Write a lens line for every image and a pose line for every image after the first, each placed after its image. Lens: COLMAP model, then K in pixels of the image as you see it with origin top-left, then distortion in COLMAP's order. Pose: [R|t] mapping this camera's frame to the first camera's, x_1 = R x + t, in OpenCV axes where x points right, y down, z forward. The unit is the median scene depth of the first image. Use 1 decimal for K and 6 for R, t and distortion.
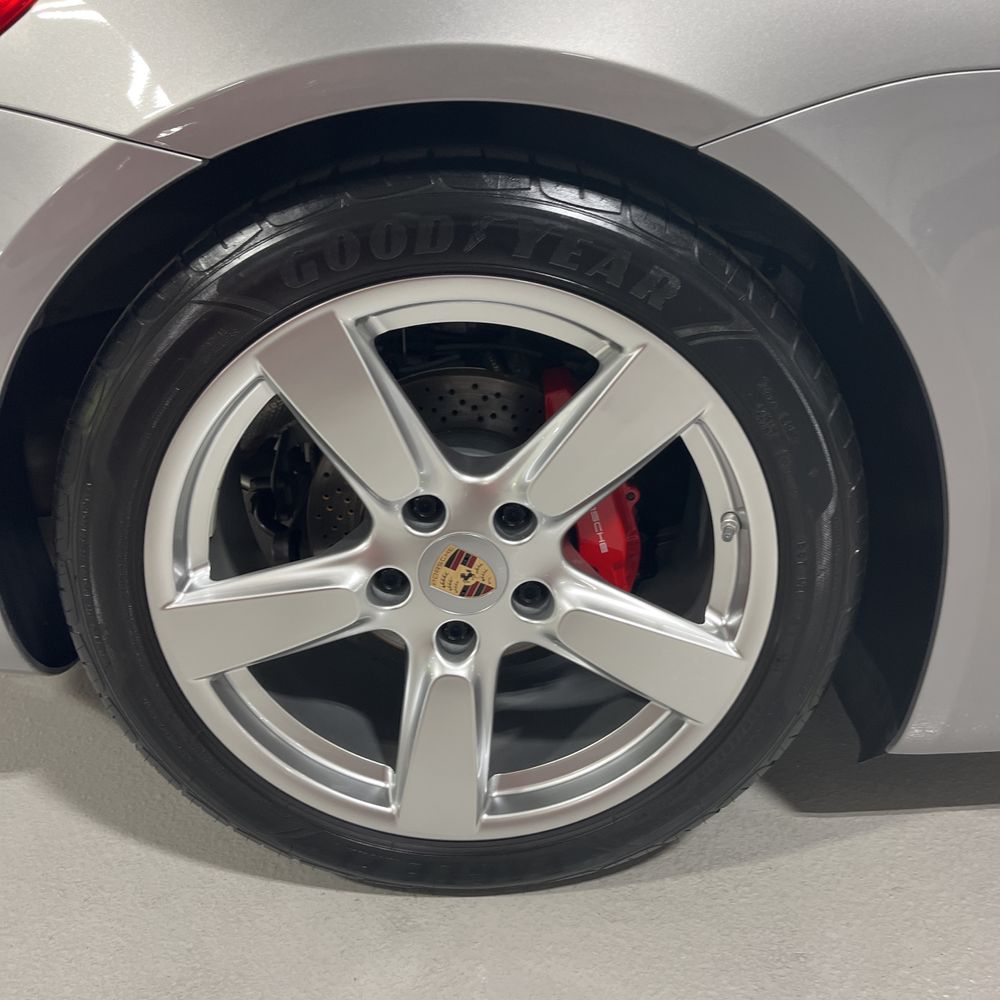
lens RADIAL K [[1028.1, 0, 497.2], [0, 1028.1, 493.7], [0, 0, 1]] dist [0.007579, 0.000000]
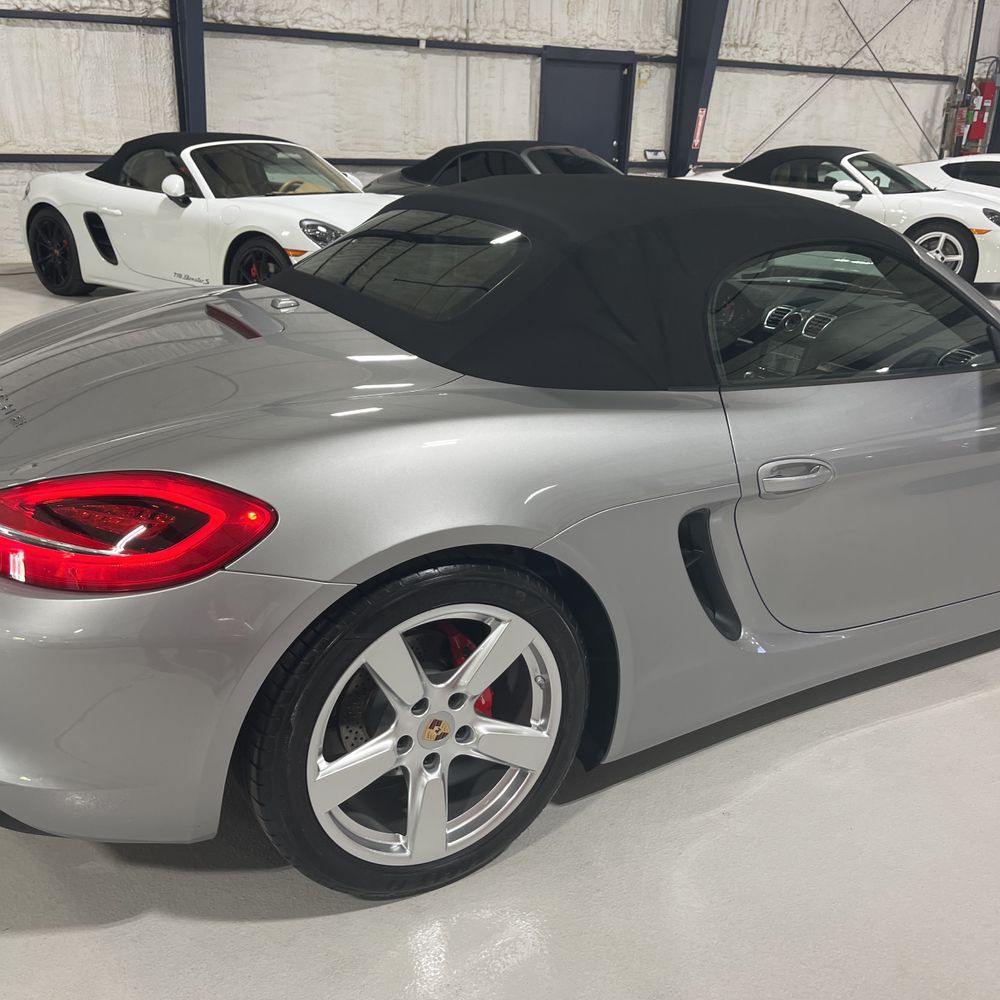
lens RADIAL K [[1028.1, 0, 505.3], [0, 1028.1, 503.1], [0, 0, 1]] dist [0.007579, 0.000000]
pose [[0.863107, -0.130485, 0.487872, -0.881413], [0.159891, 0.986954, -0.018900, -0.321800], [-0.479041, 0.094320, 0.872710, -0.973277]]
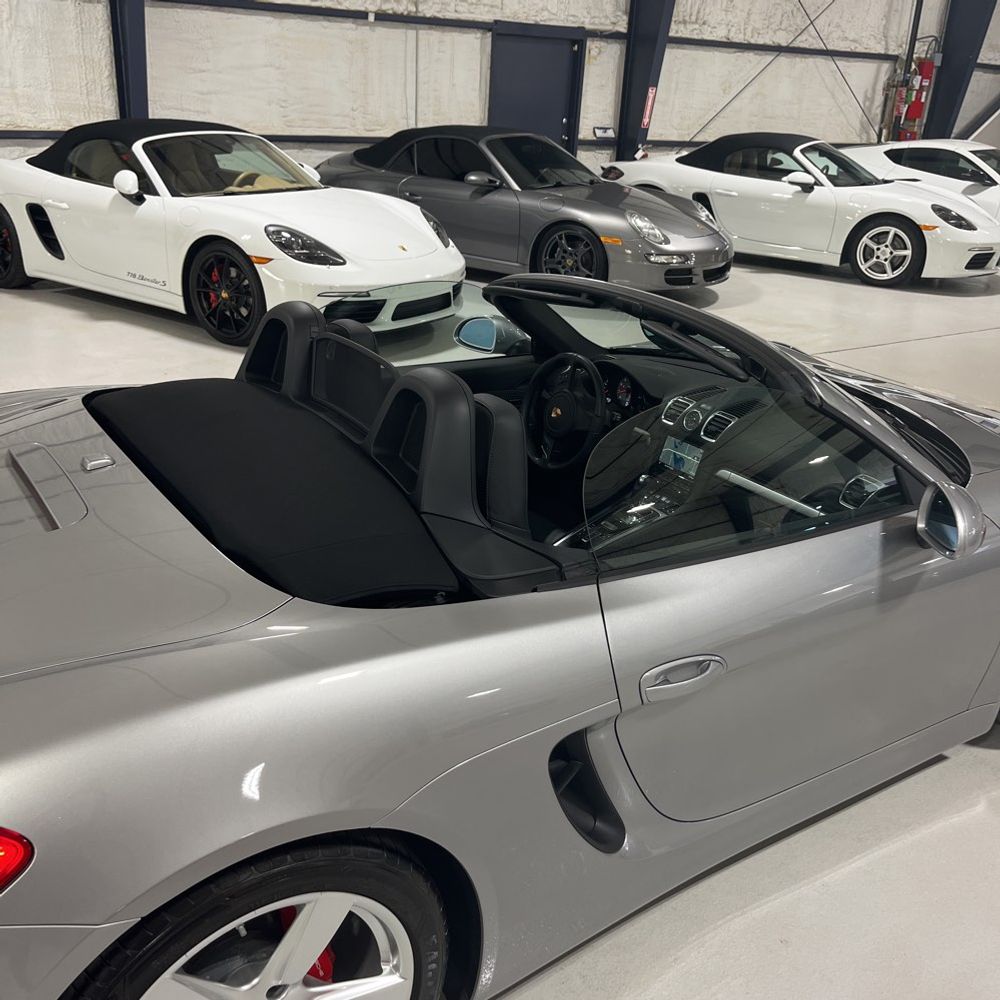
lens RADIAL K [[1028.1, 0, 507.9], [0, 1028.1, 499.3], [0, 0, 1]] dist [0.007579, 0.000000]
pose [[0.824487, -0.156363, 0.543849, -1.074041], [0.162284, 0.986032, 0.037471, -0.812377], [-0.542112, 0.057364, 0.838346, -0.818076]]
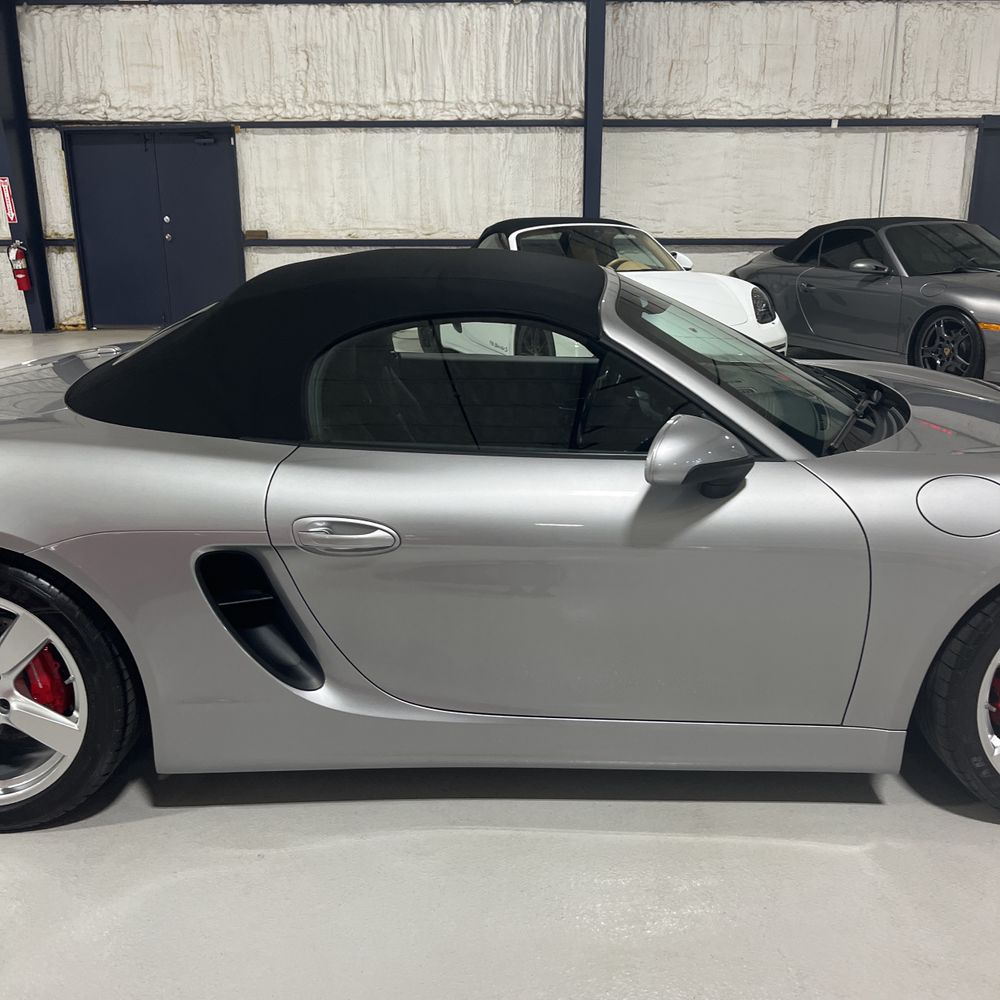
lens RADIAL K [[1028.1, 0, 515.2], [0, 1028.1, 491.4], [0, 0, 1]] dist [0.007579, 0.000000]
pose [[0.999827, 0.018439, 0.002309, 1.300357], [-0.017935, 0.990003, -0.139902, -0.090827], [-0.004865, 0.139837, 0.990163, -1.634783]]
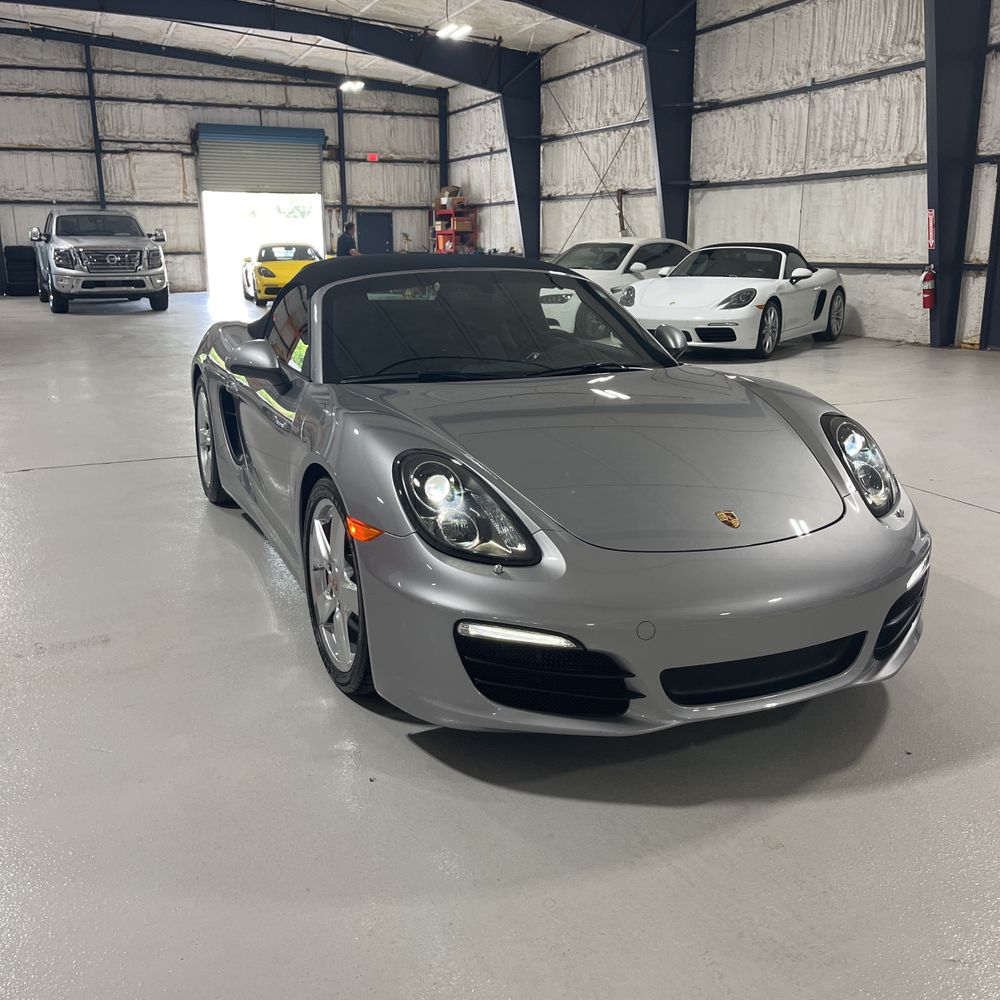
lens RADIAL K [[1028.1, 0, 506.7], [0, 1028.1, 495.3], [0, 0, 1]] dist [0.007579, 0.000000]
pose [[0.410110, 0.236537, -0.880829, 5.892679], [-0.371420, 0.925384, 0.075570, -0.692824], [0.832981, 0.296166, 0.467364, -0.229662]]
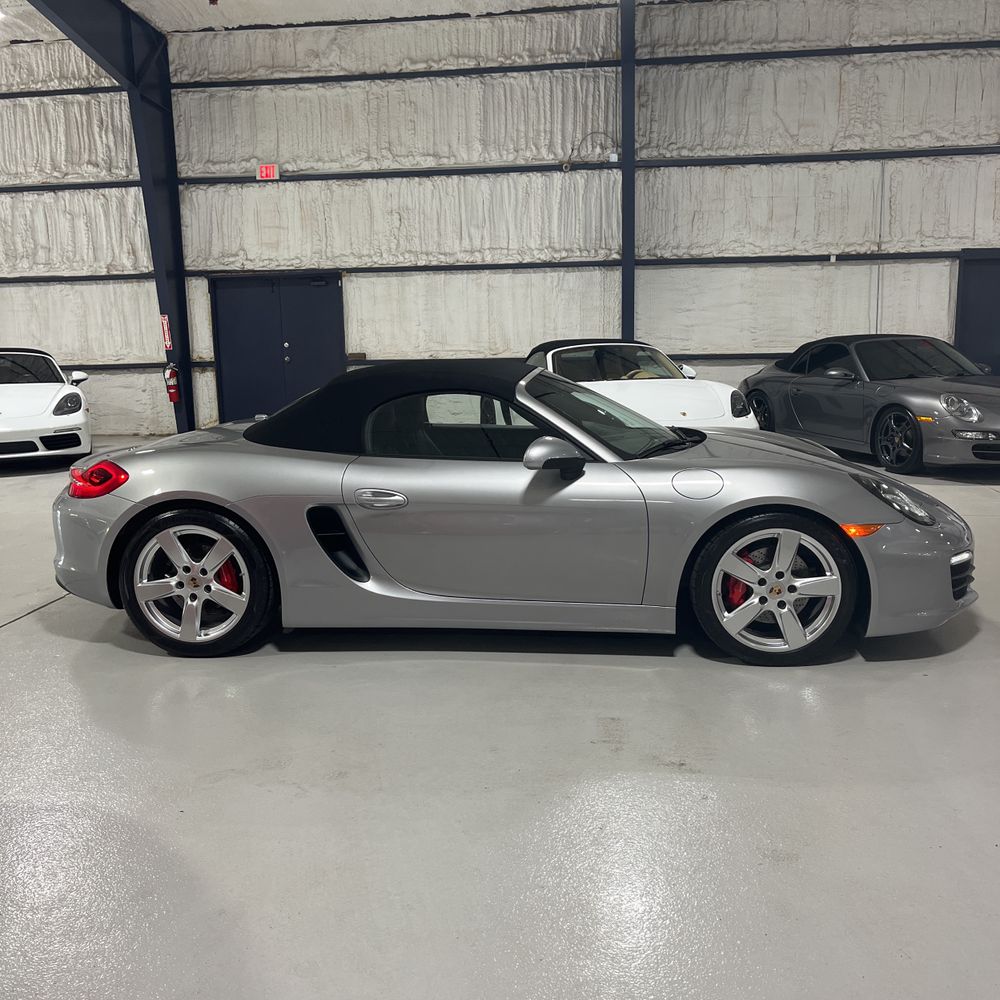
lens RADIAL K [[1028.1, 0, 505.6], [0, 1028.1, 491.2], [0, 0, 1]] dist [0.007579, 0.000000]
pose [[0.994429, 0.018706, -0.103738, 1.993399], [-0.044110, 0.967667, -0.248345, 0.826556], [0.095739, 0.251537, 0.963101, -3.821678]]
